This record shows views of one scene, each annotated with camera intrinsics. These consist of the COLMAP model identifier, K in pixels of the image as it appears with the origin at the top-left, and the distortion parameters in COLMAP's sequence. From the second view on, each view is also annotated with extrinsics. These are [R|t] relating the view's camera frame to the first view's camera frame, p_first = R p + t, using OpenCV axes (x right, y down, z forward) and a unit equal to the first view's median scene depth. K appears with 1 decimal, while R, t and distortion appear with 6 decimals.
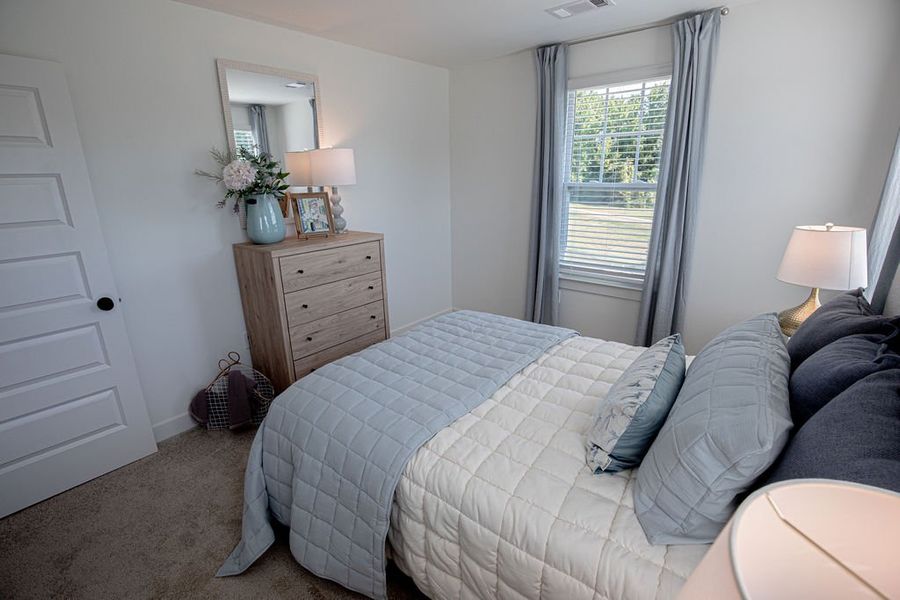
lens RADIAL K [[412.0, 0, 450.0], [0, 412.0, 300.0], [0, 0, 1]] dist [-0.040095, 0.006284]
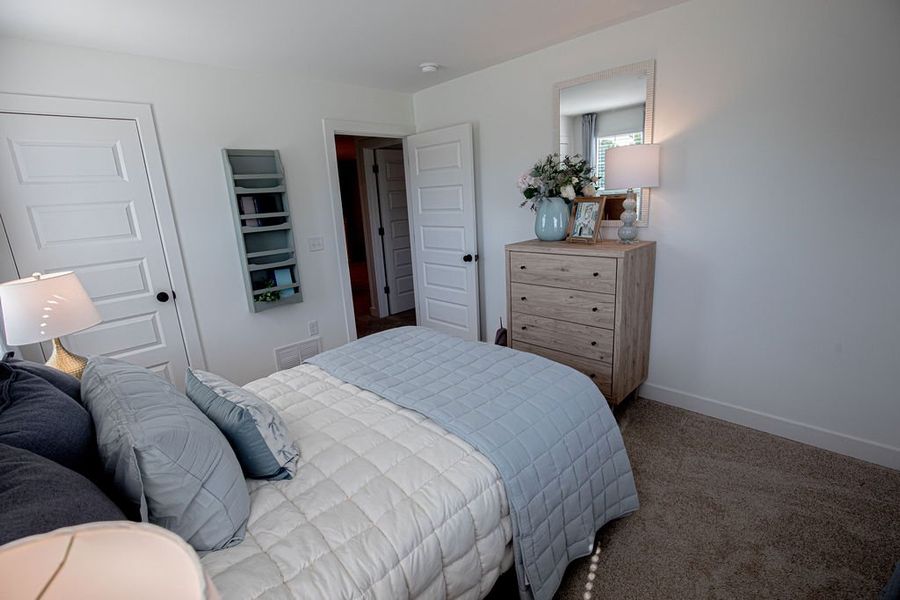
lens RADIAL K [[412.0, 0, 450.0], [0, 412.0, 300.0], [0, 0, 1]] dist [-0.040095, 0.006284]
pose [[-0.078587, 0.271337, -0.959271, 0.697789], [-0.233712, 0.930416, 0.282321, -0.235902], [0.969125, 0.246380, -0.009704, 0.762581]]
